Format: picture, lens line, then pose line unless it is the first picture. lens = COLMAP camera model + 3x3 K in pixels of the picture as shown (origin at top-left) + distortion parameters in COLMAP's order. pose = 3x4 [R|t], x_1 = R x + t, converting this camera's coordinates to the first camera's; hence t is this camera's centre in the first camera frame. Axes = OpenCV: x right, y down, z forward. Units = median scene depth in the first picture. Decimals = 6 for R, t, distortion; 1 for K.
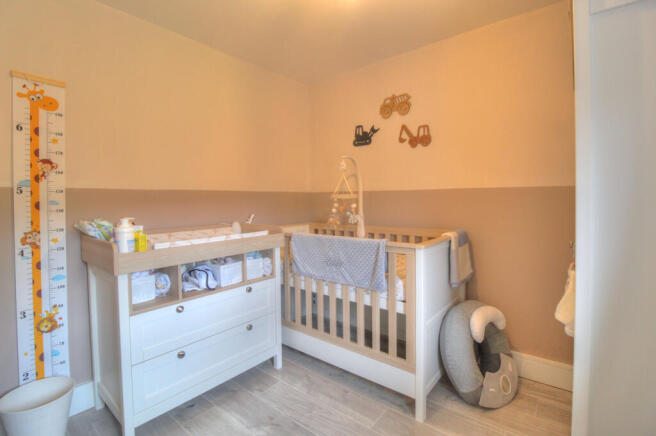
lens RADIAL K [[312.7, 0, 327.6], [0, 312.7, 201.8], [0, 0, 1]] dist [0.001273, -0.000100]
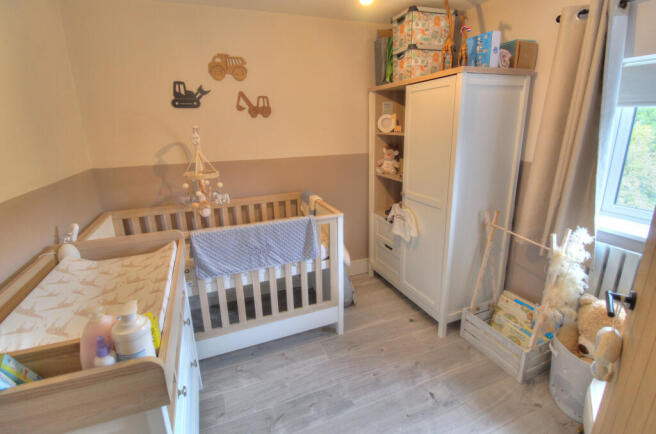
lens RADIAL K [[307.3, 0, 328.8], [0, 307.3, 208.8], [0, 0, 1]] dist [-0.004009, -0.001137]
pose [[0.477895, -0.222403, 0.849796, -0.513598], [0.029932, 0.970979, 0.237285, -0.114727], [-0.877907, -0.087961, 0.470683, 0.295635]]
